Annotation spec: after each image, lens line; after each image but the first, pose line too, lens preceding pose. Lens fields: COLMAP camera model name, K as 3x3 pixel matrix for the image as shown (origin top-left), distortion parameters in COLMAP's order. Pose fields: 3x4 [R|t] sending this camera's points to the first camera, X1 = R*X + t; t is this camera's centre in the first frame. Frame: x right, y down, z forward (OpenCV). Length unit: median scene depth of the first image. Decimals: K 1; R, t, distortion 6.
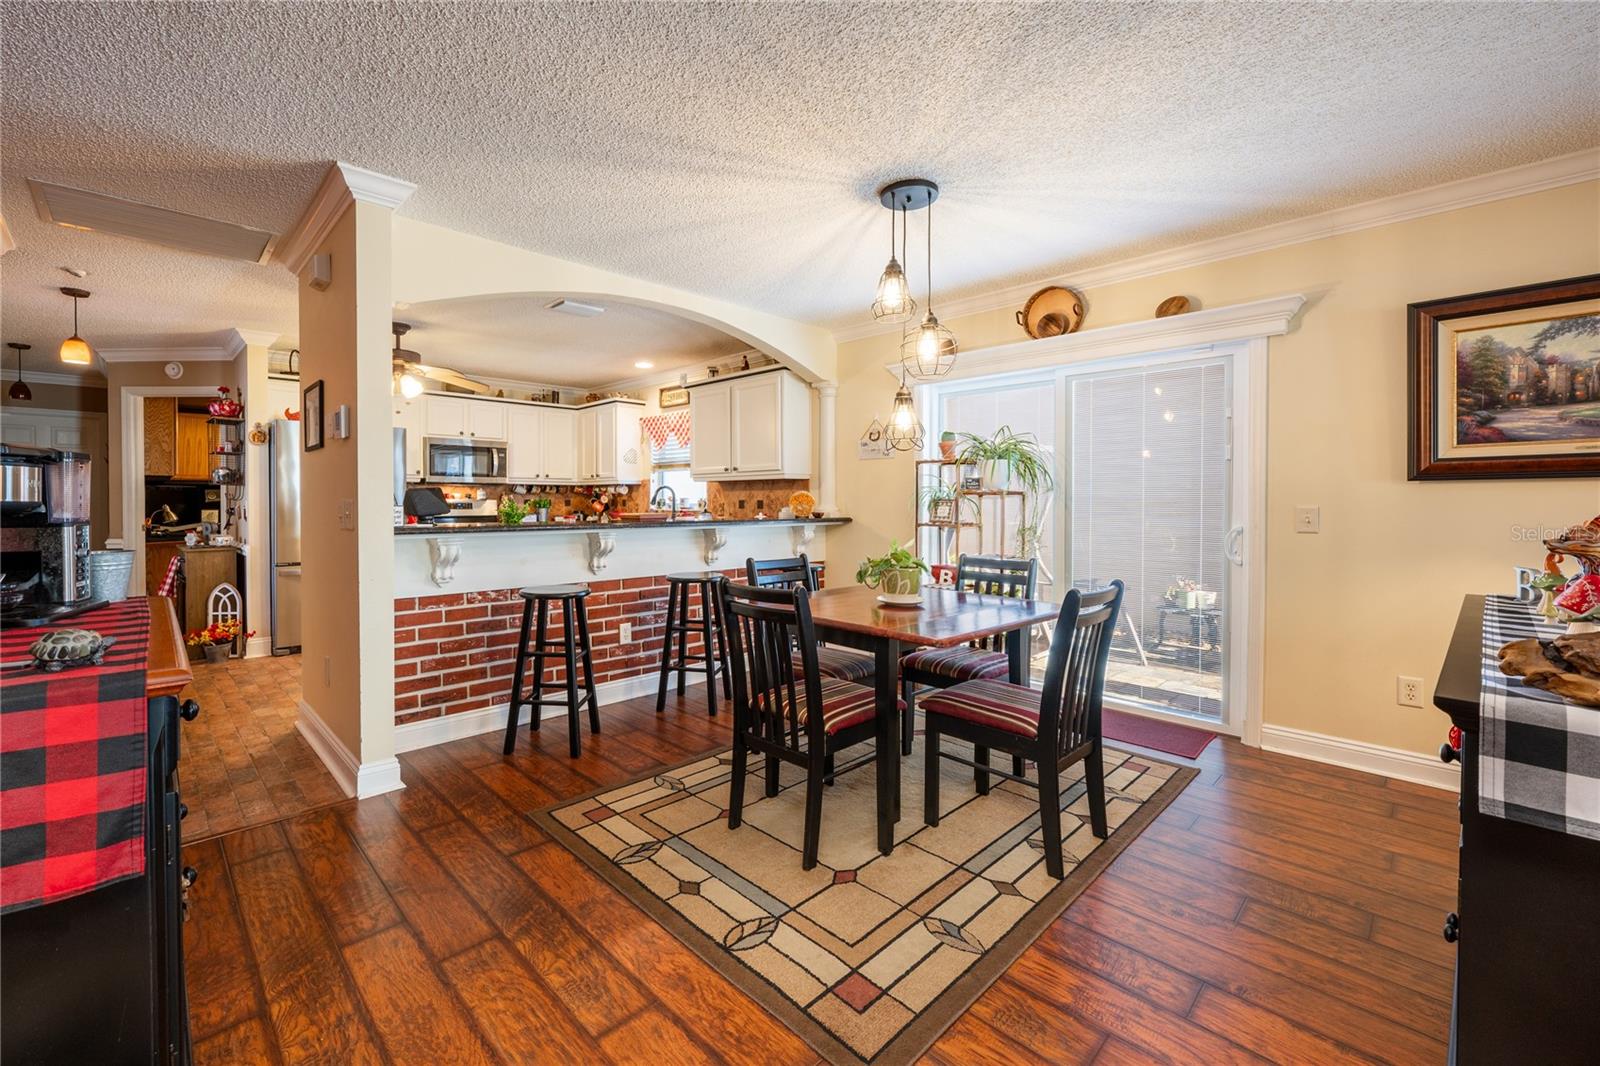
lens RADIAL K [[658.8, 0, 763.5], [0, 658.8, 505.6], [0, 0, 1]] dist [-0.005675, -0.000147]
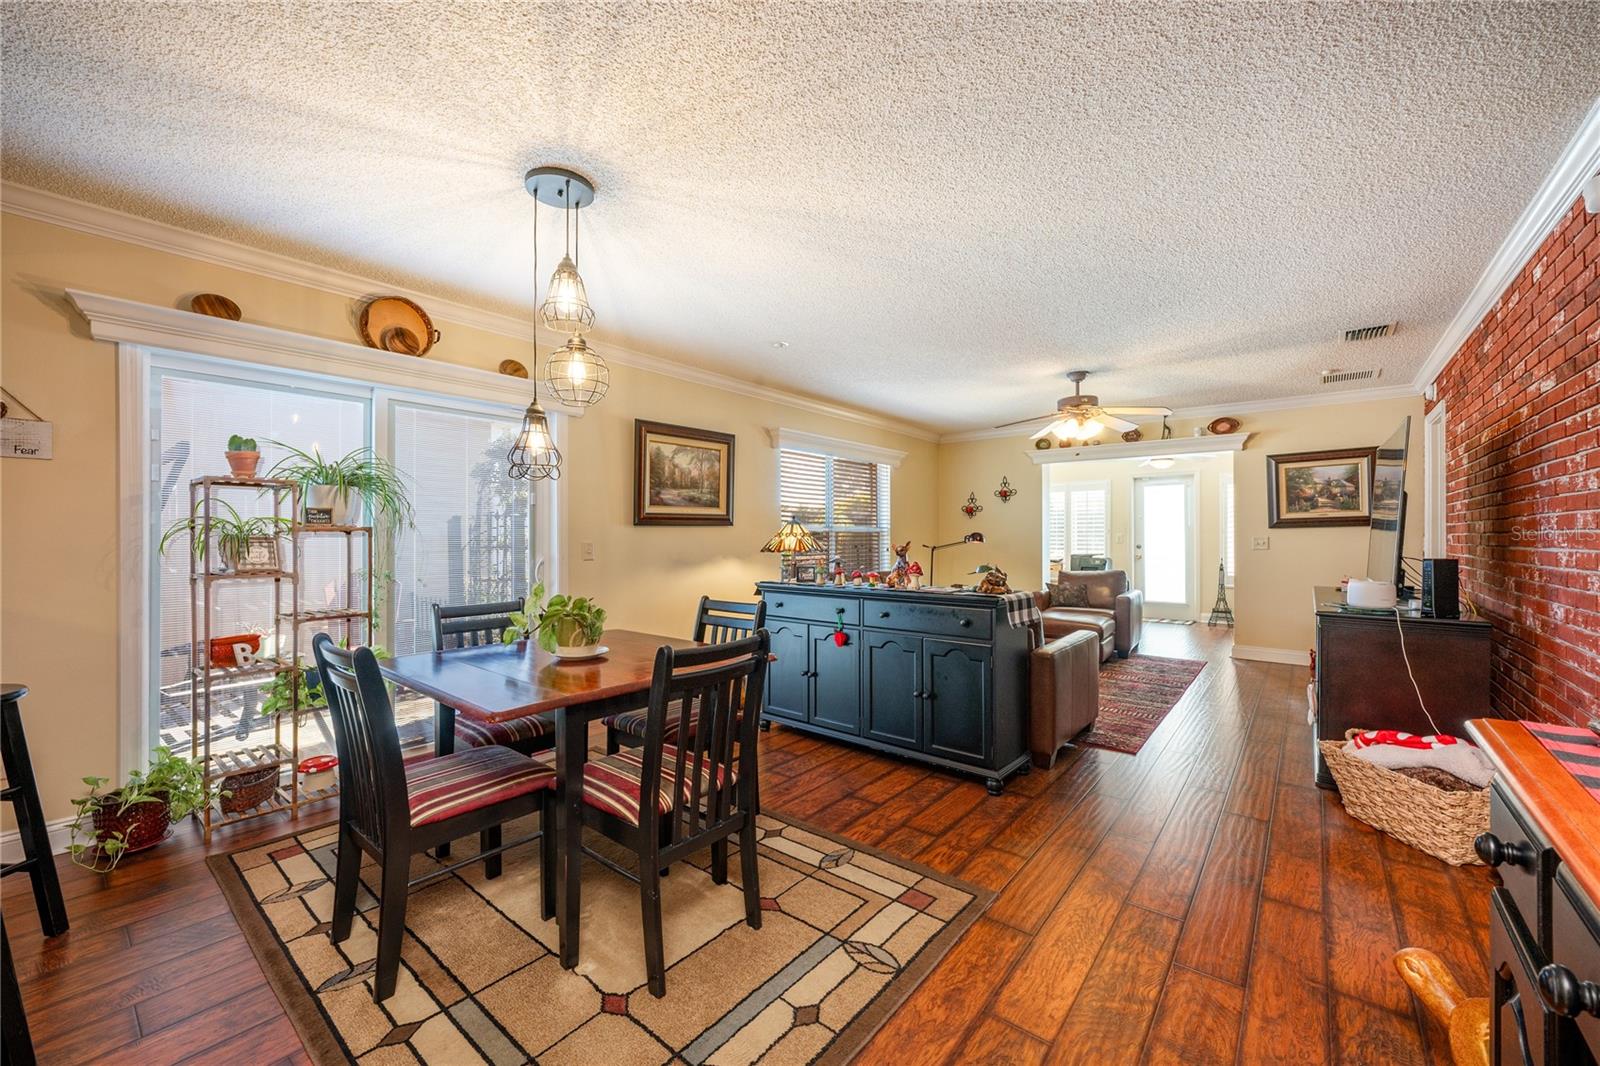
lens RADIAL K [[627.5, 0, 793.5], [0, 627.5, 532.8], [0, 0, 1]] dist [-0.000127, -0.000153]
pose [[-0.114928, 0.003861, 0.993366, -0.463275], [0.009618, 0.999950, -0.002774, -0.007712], [-0.993327, 0.009235, -0.114959, 0.575894]]
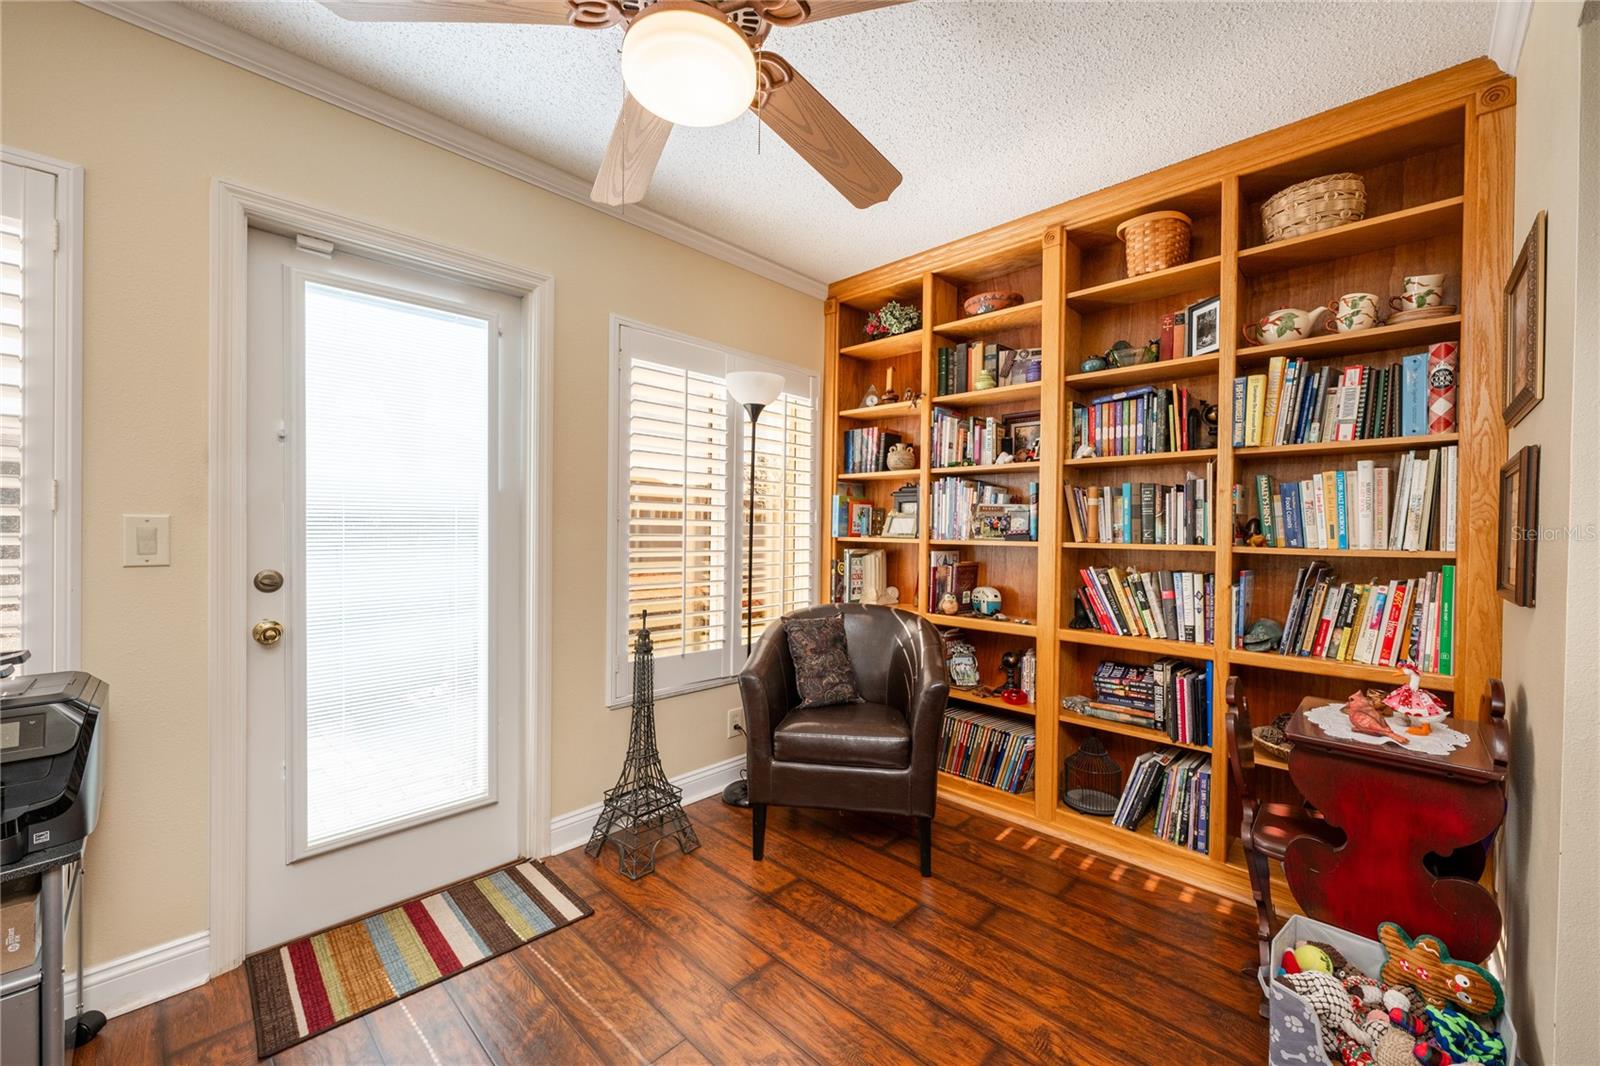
lens RADIAL K [[627.5, 0, 796.7], [0, 627.5, 533.1], [0, 0, 1]] dist [-0.000127, -0.000153]
pose [[-0.999227, -0.010565, -0.037868, 1.438411], [-0.011018, 0.999870, 0.011779, 0.006214], [0.037739, 0.012187, -0.999213, -0.553020]]
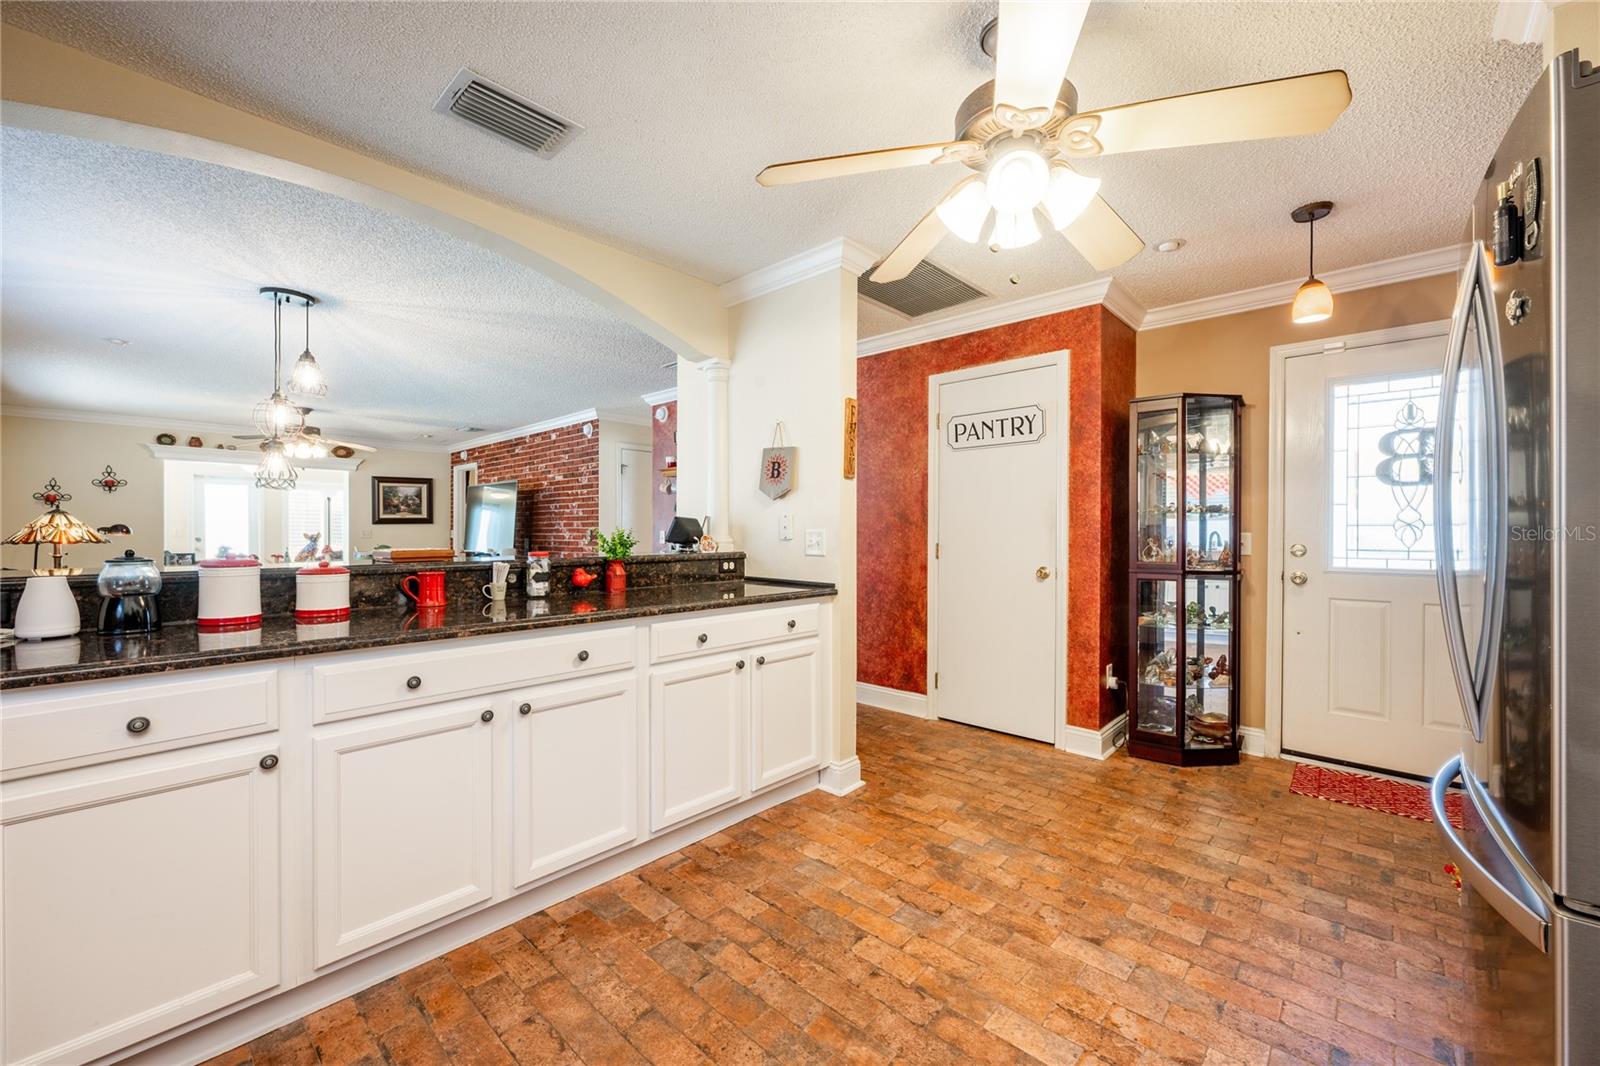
lens RADIAL K [[627.5, 0, 797.8], [0, 627.5, 533.3], [0, 0, 1]] dist [-0.000127, -0.000153]
pose [[-0.998790, -0.002390, -0.049124, -0.539251], [-0.002994, 0.999921, 0.012217, -0.011458], [0.049091, 0.012350, -0.998718, 1.682445]]
